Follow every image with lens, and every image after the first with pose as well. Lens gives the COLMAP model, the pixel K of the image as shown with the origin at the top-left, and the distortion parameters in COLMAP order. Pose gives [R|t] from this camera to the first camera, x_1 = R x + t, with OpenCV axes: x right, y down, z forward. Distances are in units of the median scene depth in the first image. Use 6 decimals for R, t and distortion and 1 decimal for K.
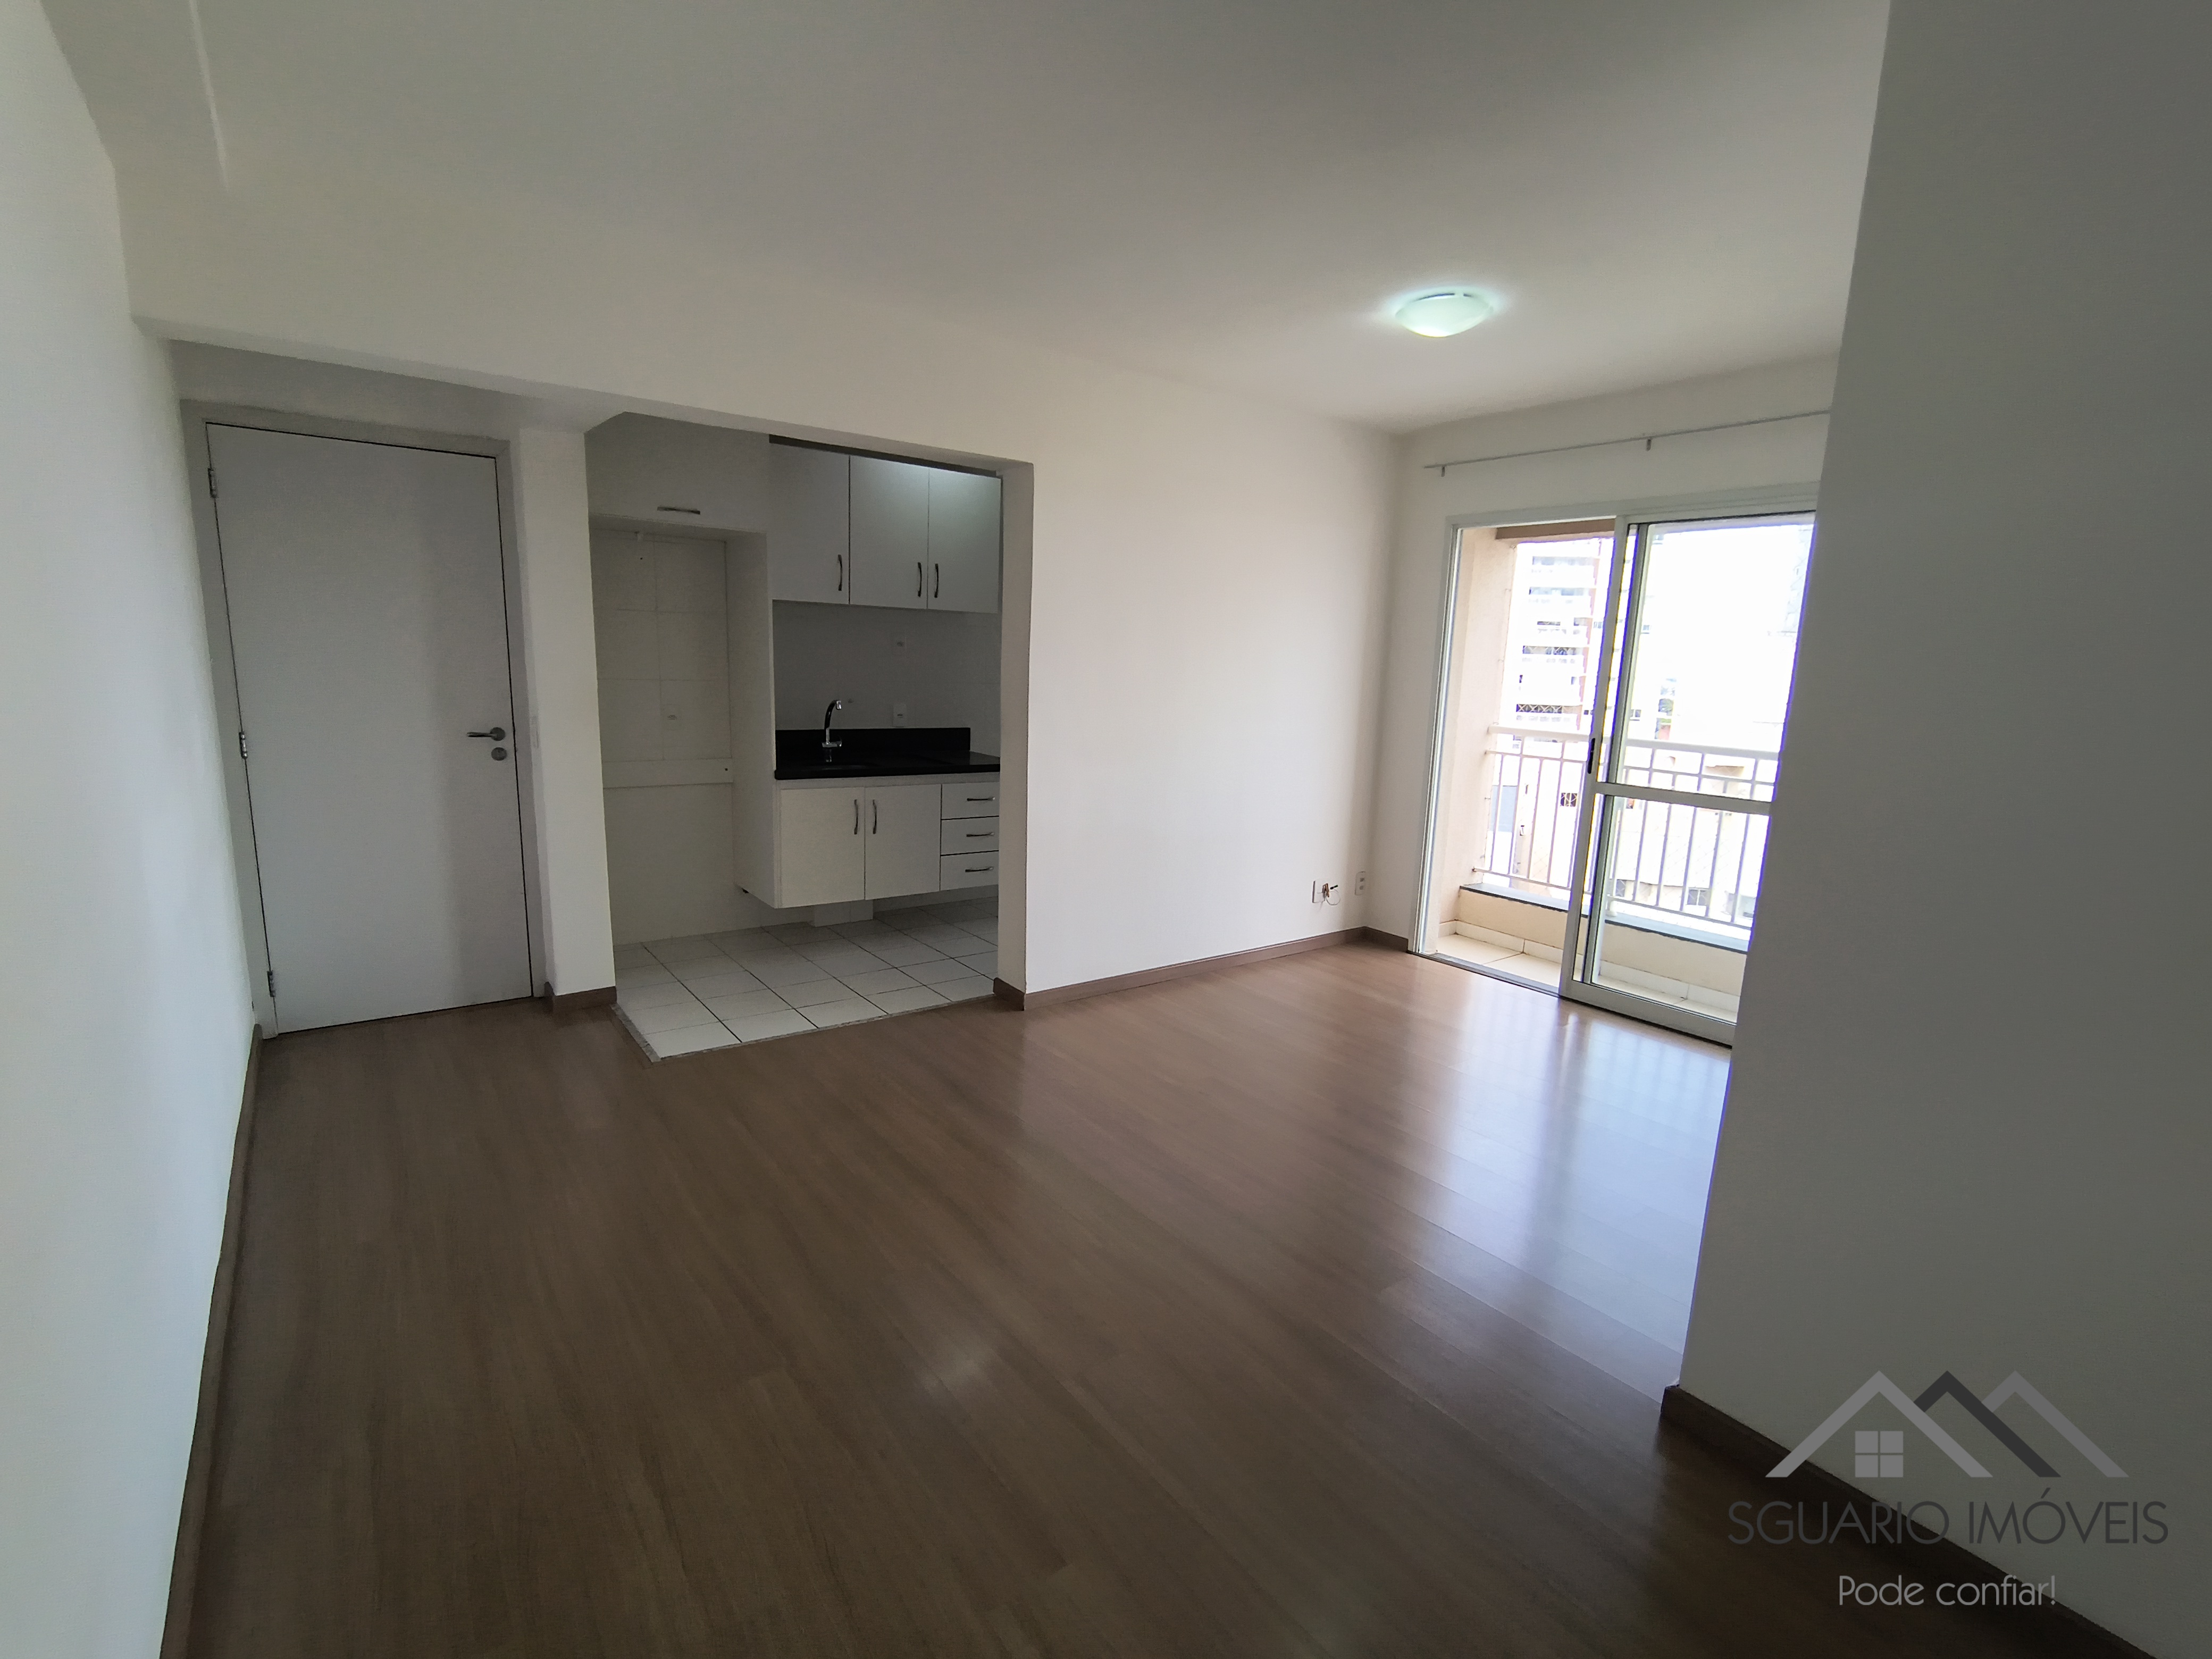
lens RADIAL K [[1040.6, 0, 1100.5], [0, 1040.6, 853.4], [0, 0, 1]] dist [-0.004132, 0.002435]
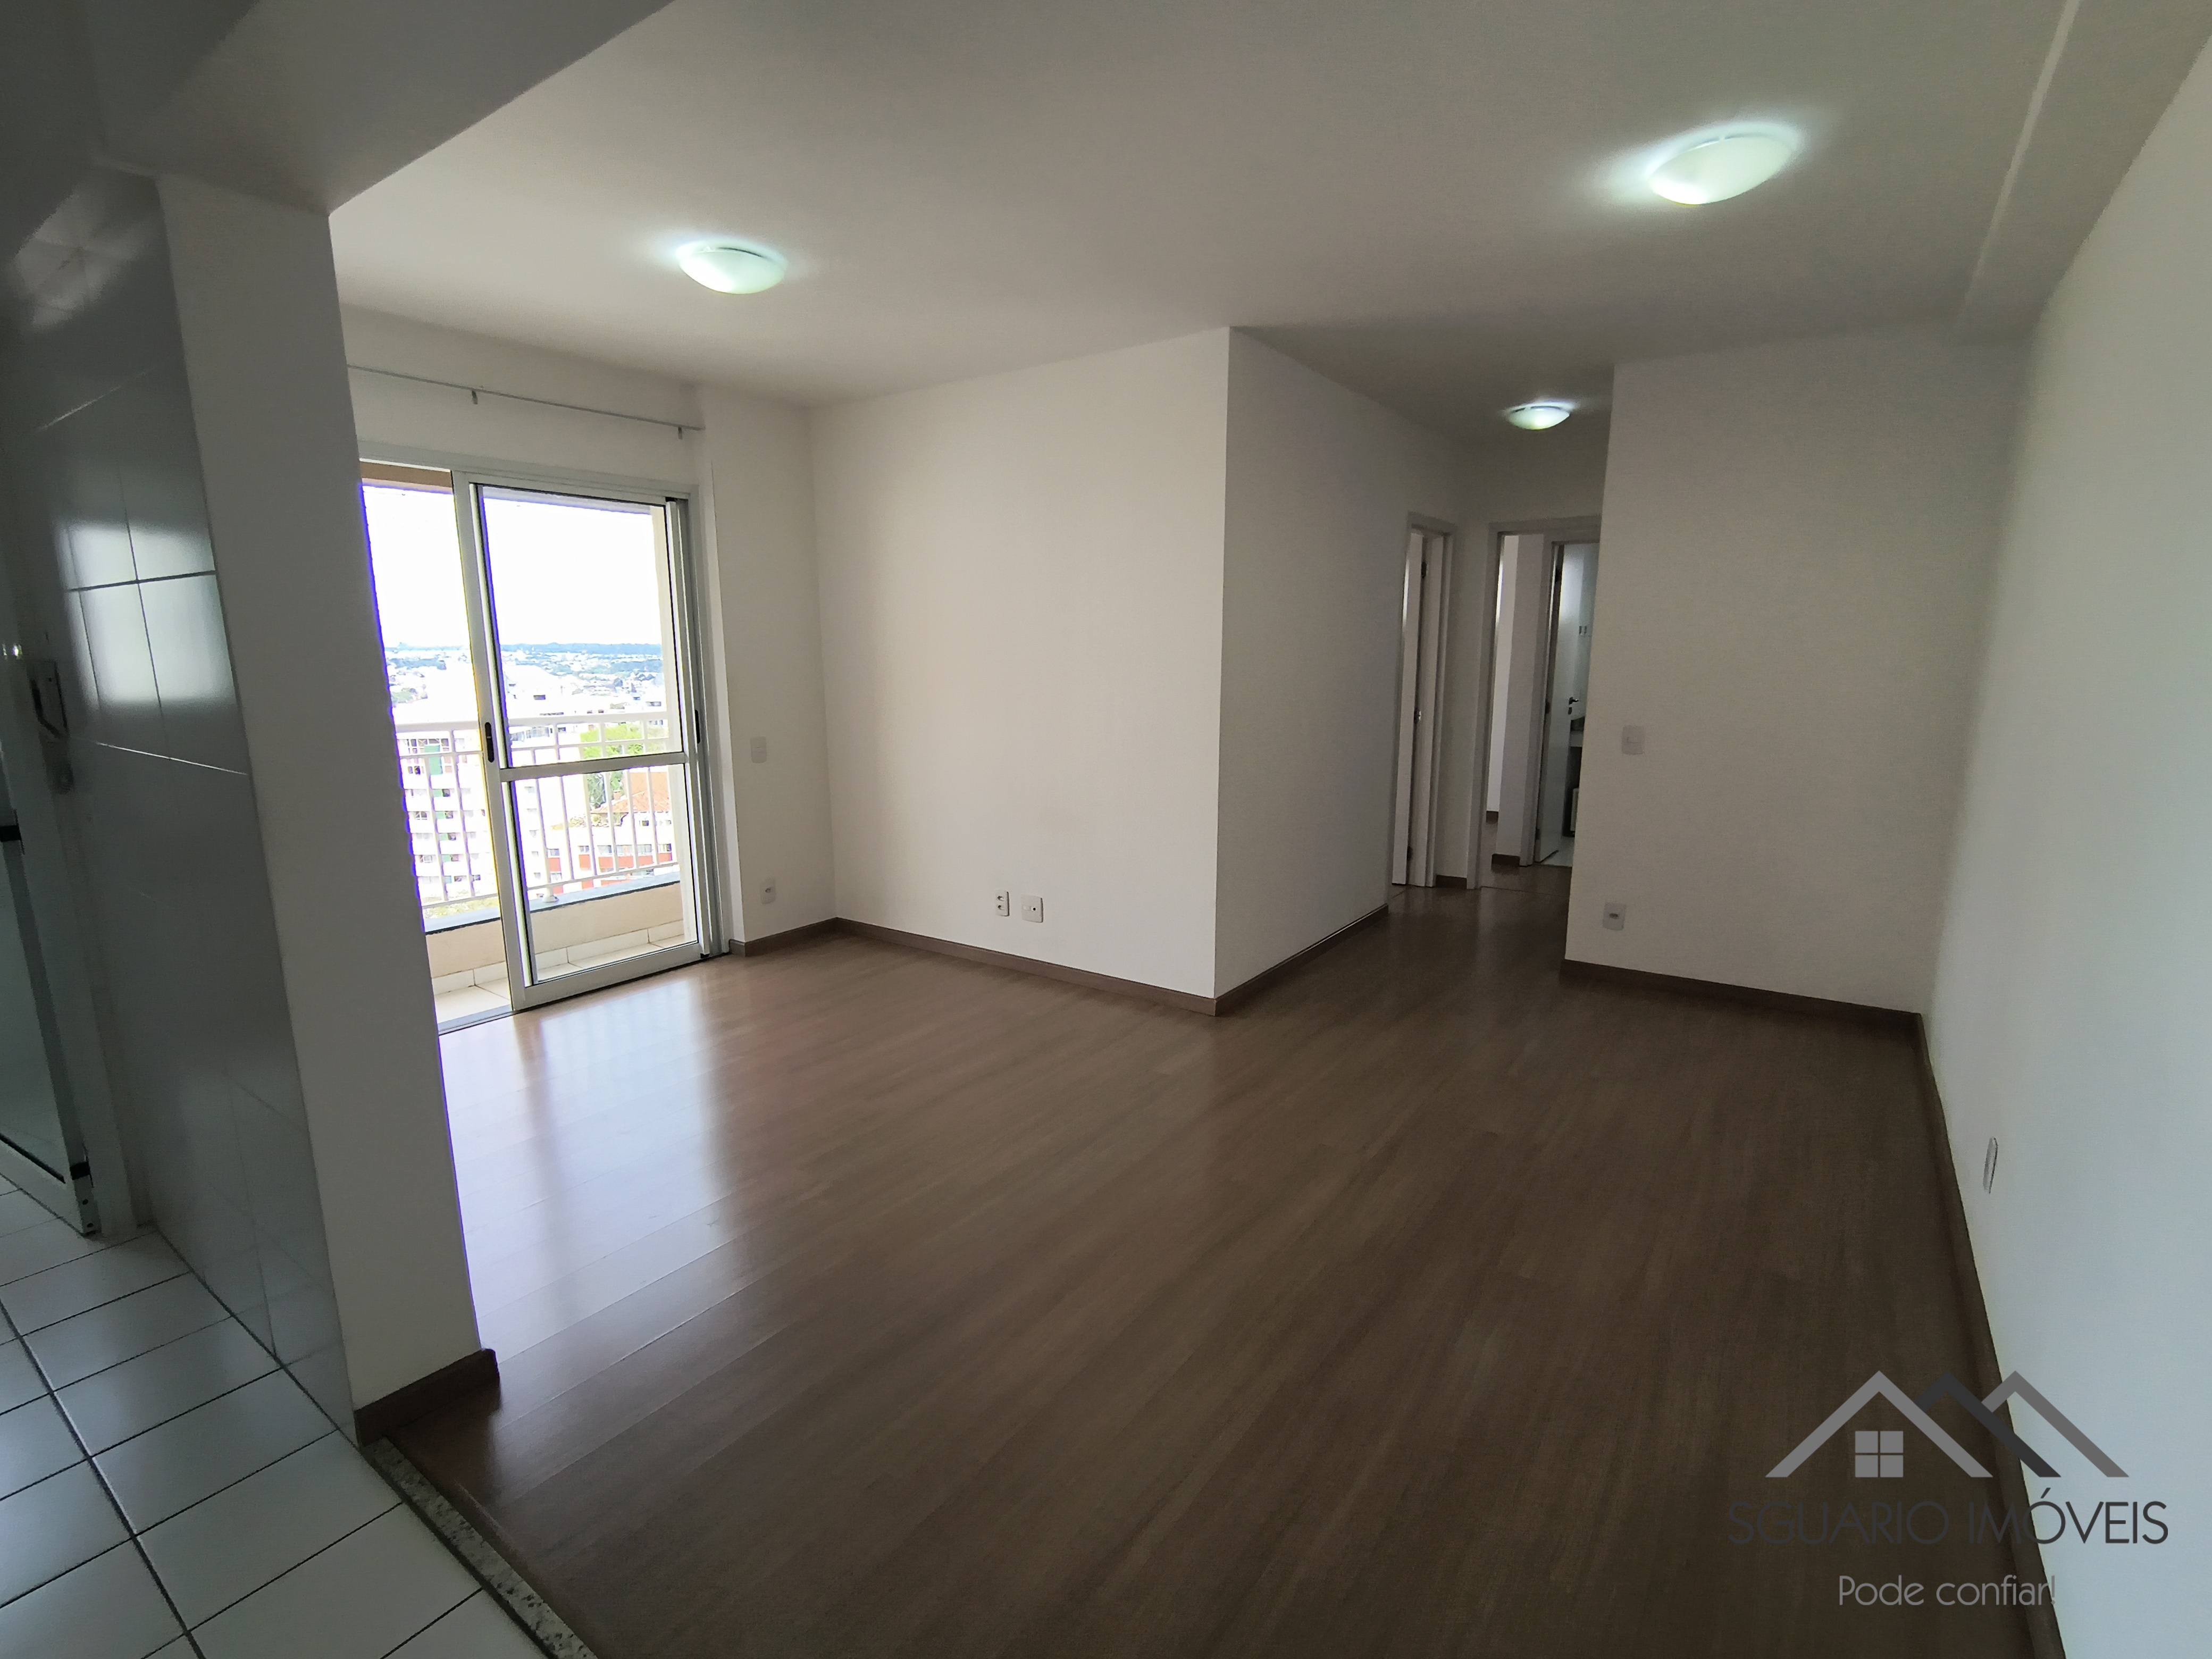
lens RADIAL K [[1040.6, 0, 1113.1], [0, 1040.6, 851.4], [0, 0, 1]] dist [-0.004132, 0.002435]
pose [[-0.322136, -0.219078, 0.920996, -0.535619], [0.171092, 0.943363, 0.284241, -0.164771], [-0.931105, 0.249139, -0.266409, 0.751414]]
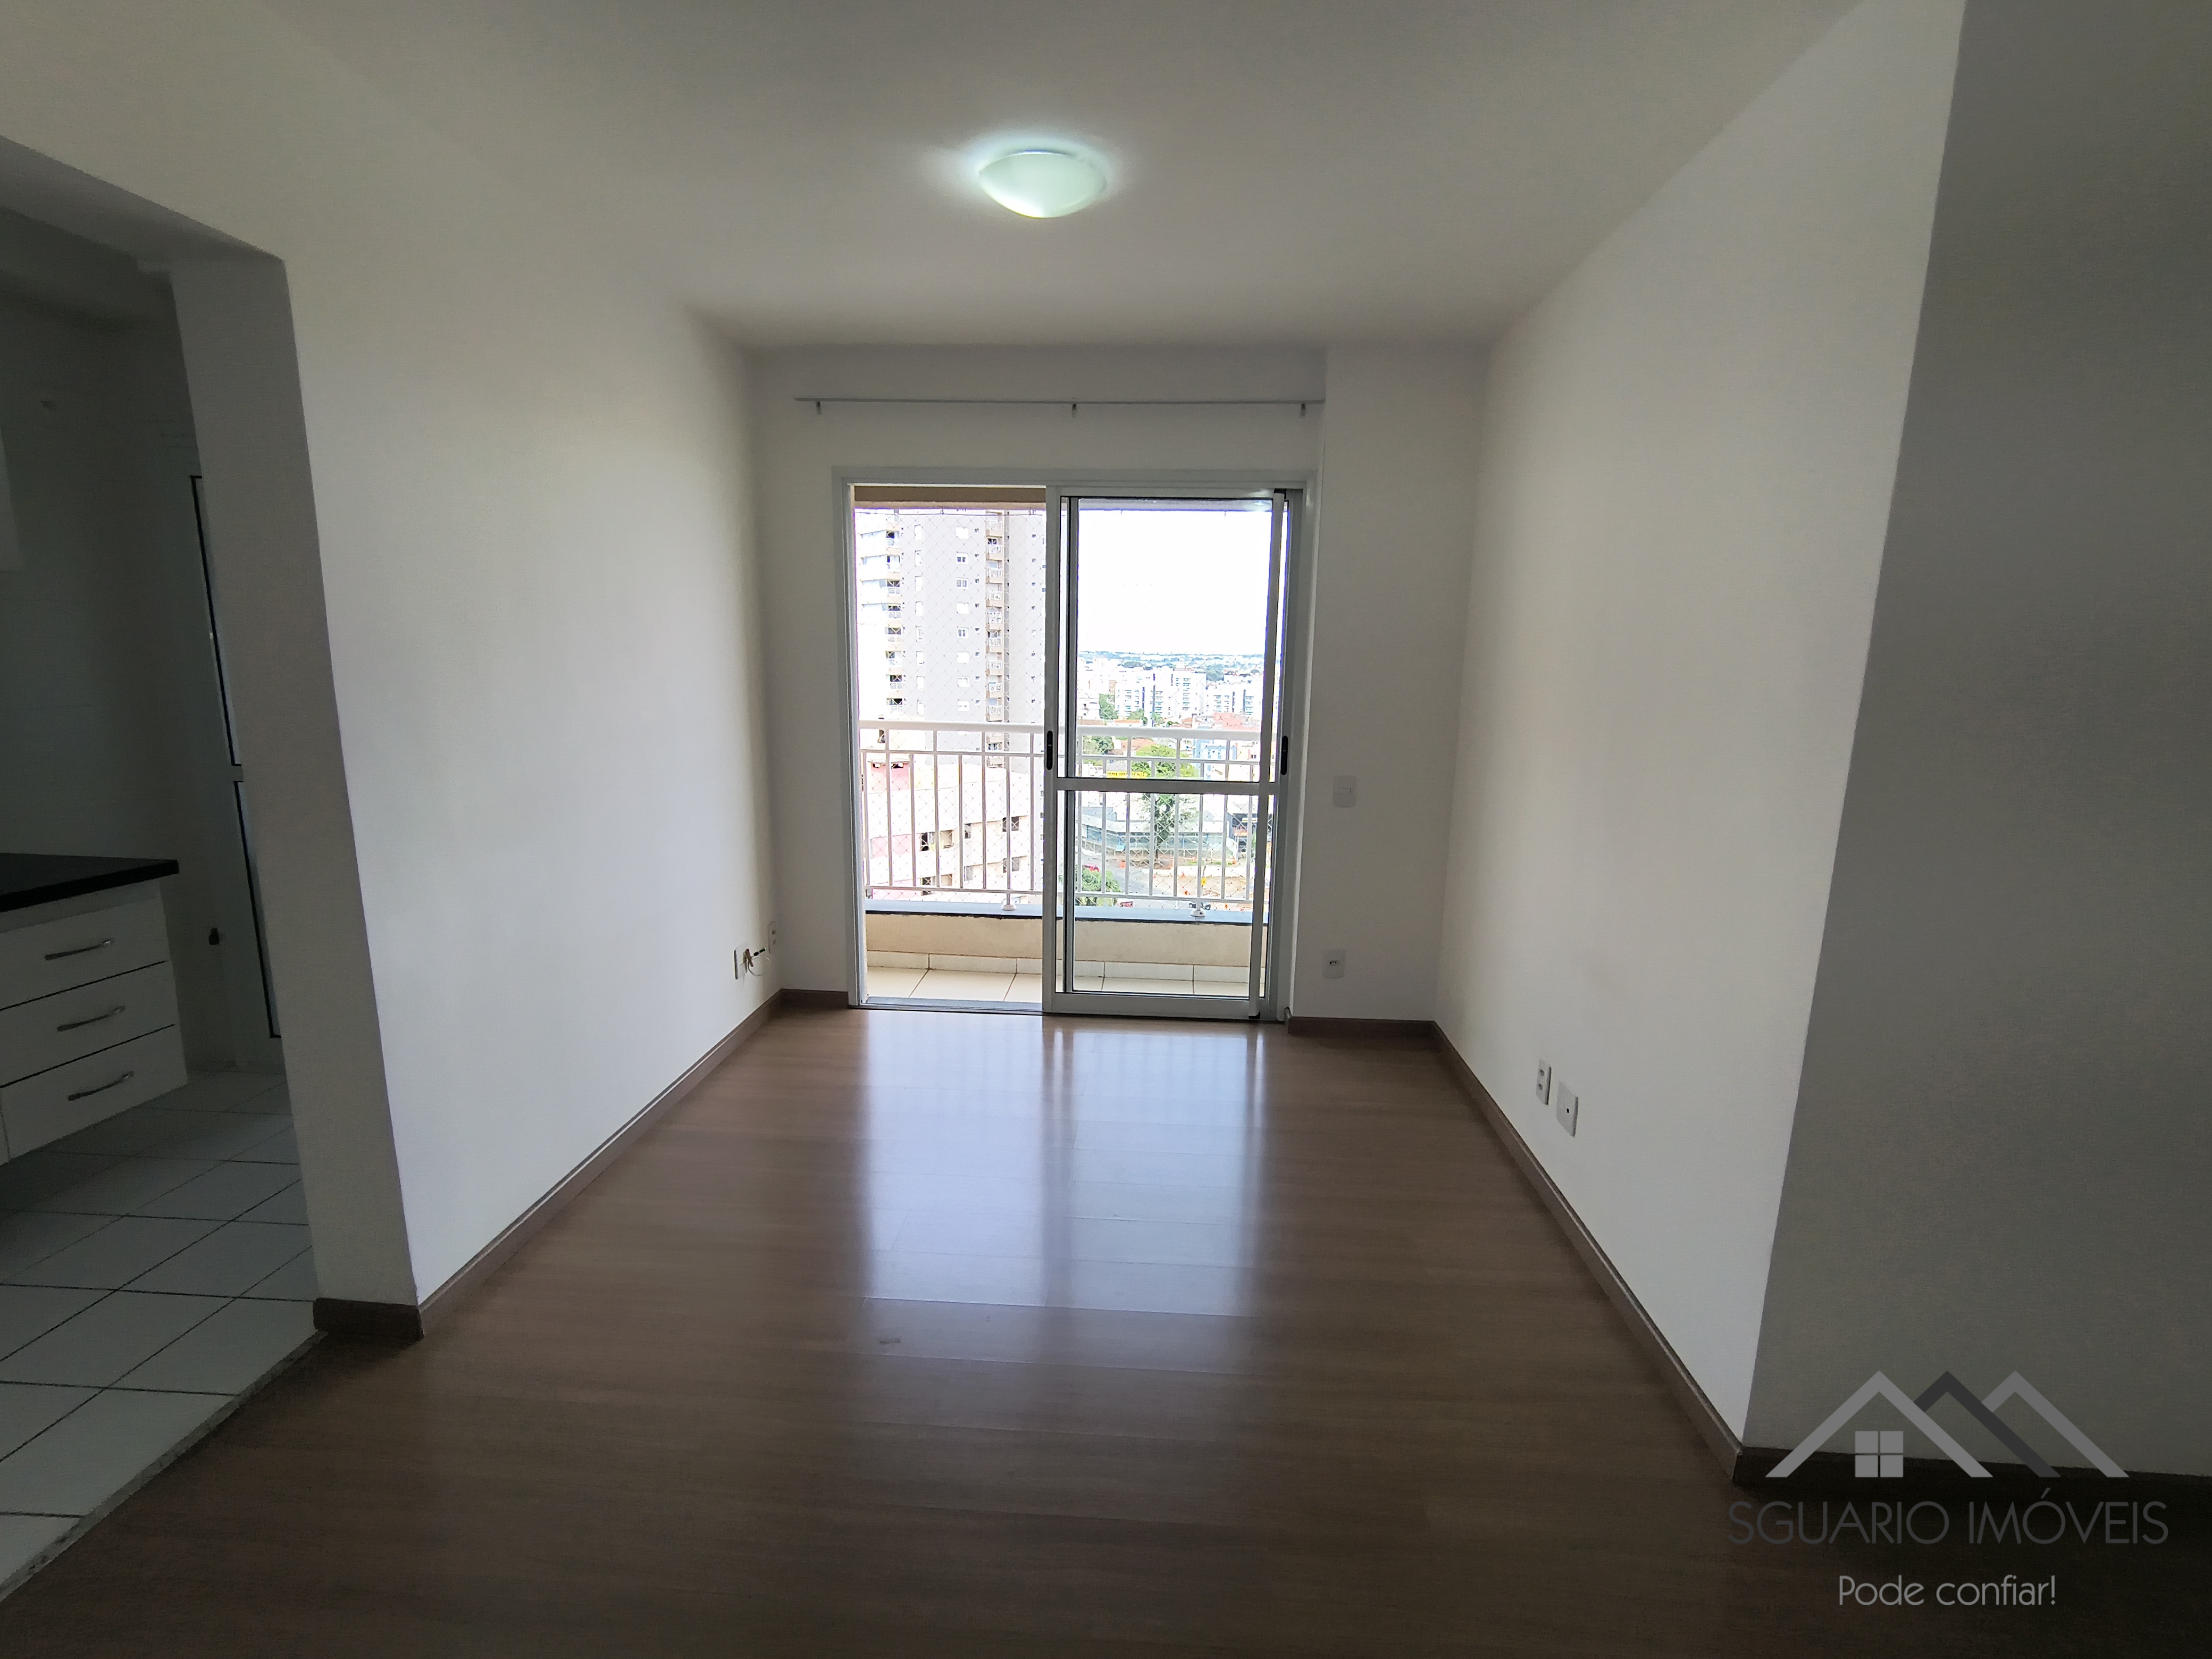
lens RADIAL K [[1040.6, 0, 1104.4], [0, 1040.6, 848.0], [0, 0, 1]] dist [-0.004132, 0.002435]
pose [[0.642384, -0.166944, 0.747979, -0.192151], [0.150306, 0.984476, 0.090642, -0.083364], [-0.751499, 0.054199, 0.657504, 0.362340]]
